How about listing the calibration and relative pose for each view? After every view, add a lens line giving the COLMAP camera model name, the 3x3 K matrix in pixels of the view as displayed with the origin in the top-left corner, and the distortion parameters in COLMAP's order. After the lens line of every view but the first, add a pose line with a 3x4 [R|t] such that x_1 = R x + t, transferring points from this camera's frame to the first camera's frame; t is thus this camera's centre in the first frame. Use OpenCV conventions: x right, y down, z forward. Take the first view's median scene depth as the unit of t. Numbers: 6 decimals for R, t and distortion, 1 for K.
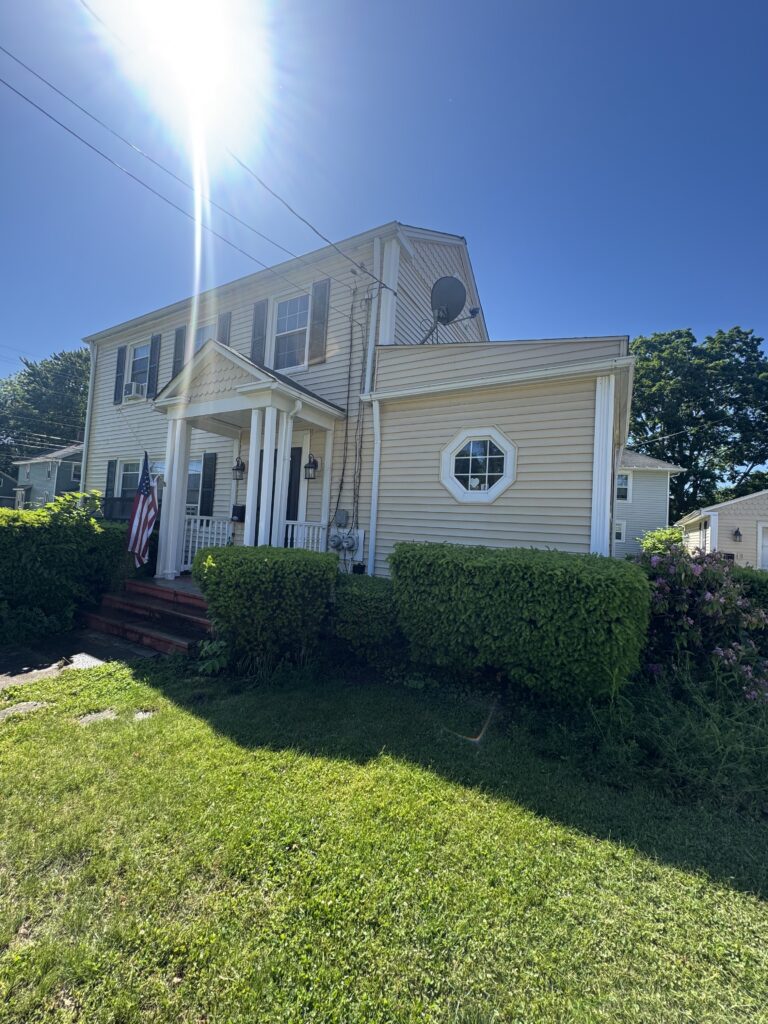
lens RADIAL K [[410.0, 0, 383.0], [0, 410.0, 514.3], [0, 0, 1]] dist [-0.003094, 0.000508]
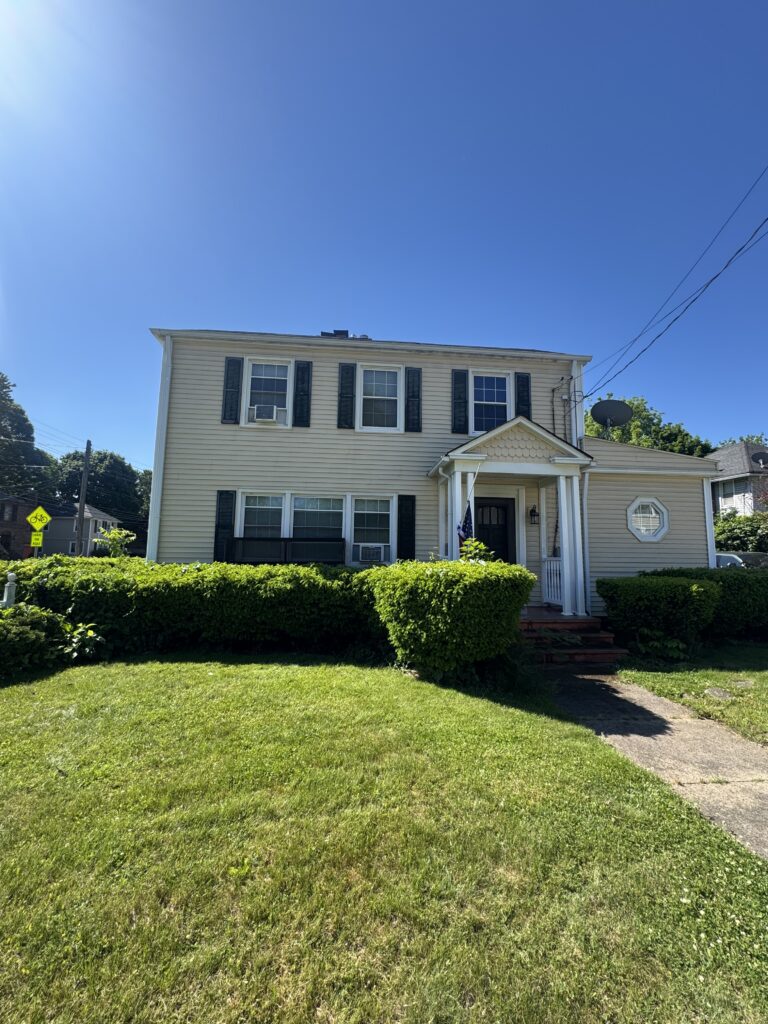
lens RADIAL K [[410.0, 0, 384.9], [0, 410.0, 509.2], [0, 0, 1]] dist [-0.003094, 0.000508]
pose [[0.809564, 0.011906, 0.586911, -1.413227], [0.012864, 0.999194, -0.038013, -0.095391], [-0.586891, 0.038324, 0.808758, 0.233365]]
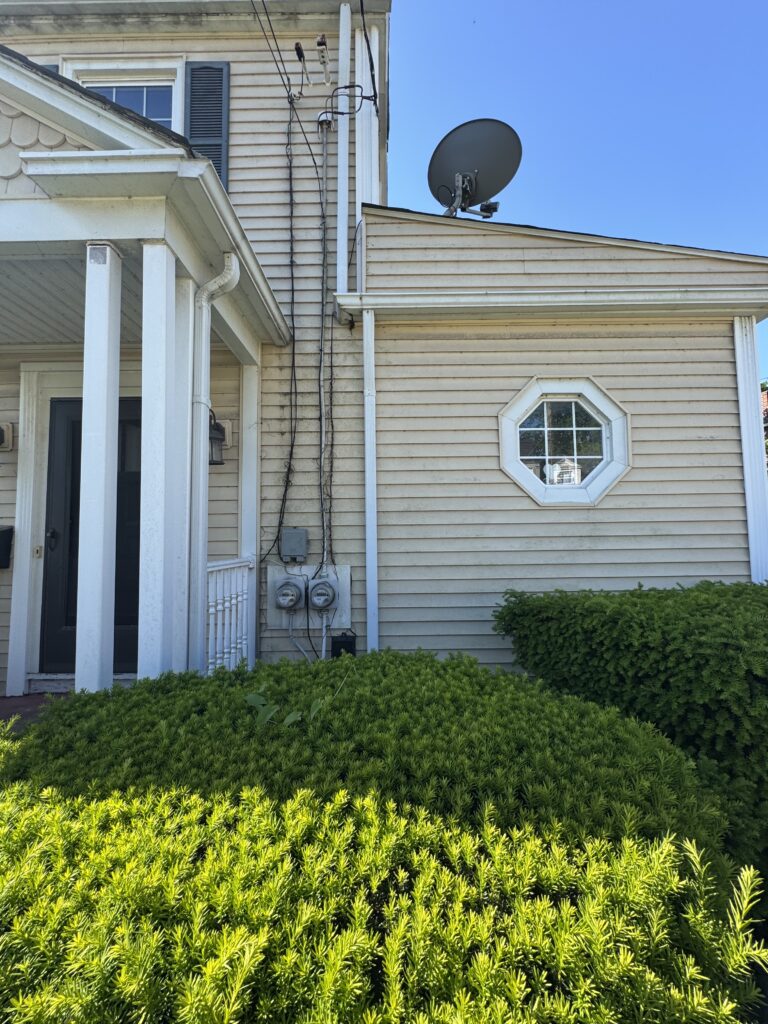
lens RADIAL K [[410.0, 0, 385.7], [0, 410.0, 510.6], [0, 0, 1]] dist [-0.003094, 0.000508]
pose [[0.867024, -0.035941, 0.496968, -0.252701], [0.042951, 0.999074, -0.002679, -0.025450], [-0.496411, 0.023668, 0.867765, 0.531955]]
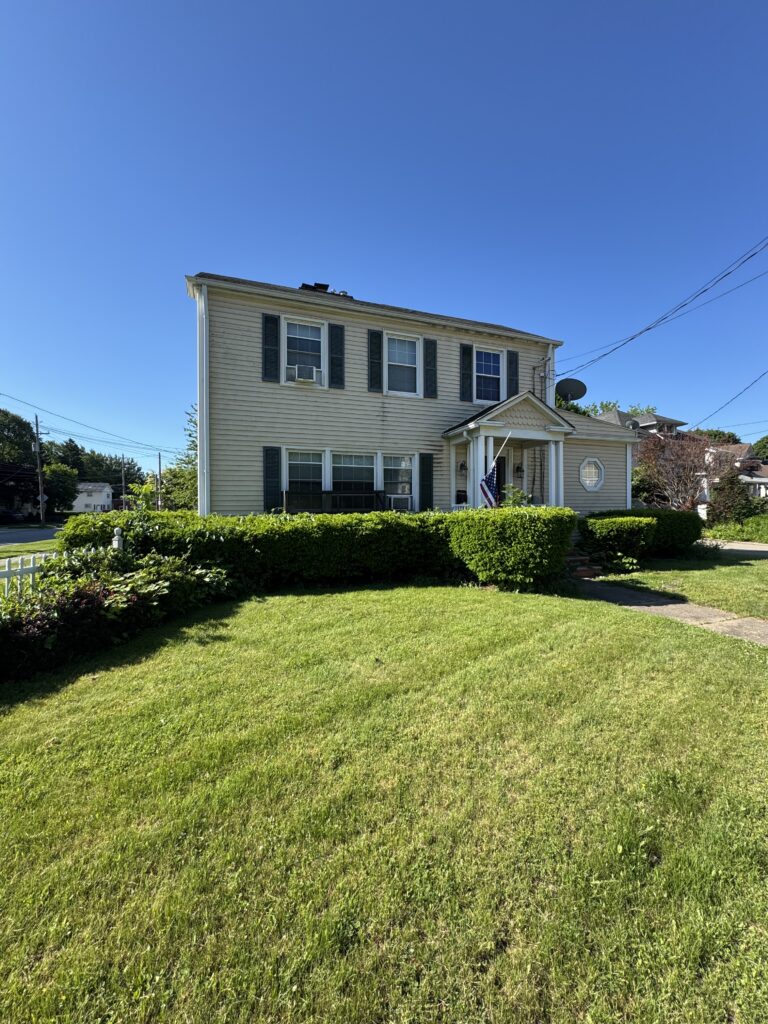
lens RADIAL K [[410.0, 0, 386.1], [0, 410.0, 513.0], [0, 0, 1]] dist [-0.003094, 0.000508]
pose [[0.629564, -0.076505, 0.773173, -1.909068], [0.011861, 0.995971, 0.088893, -0.104928], [-0.776858, -0.046793, 0.627935, 0.399119]]
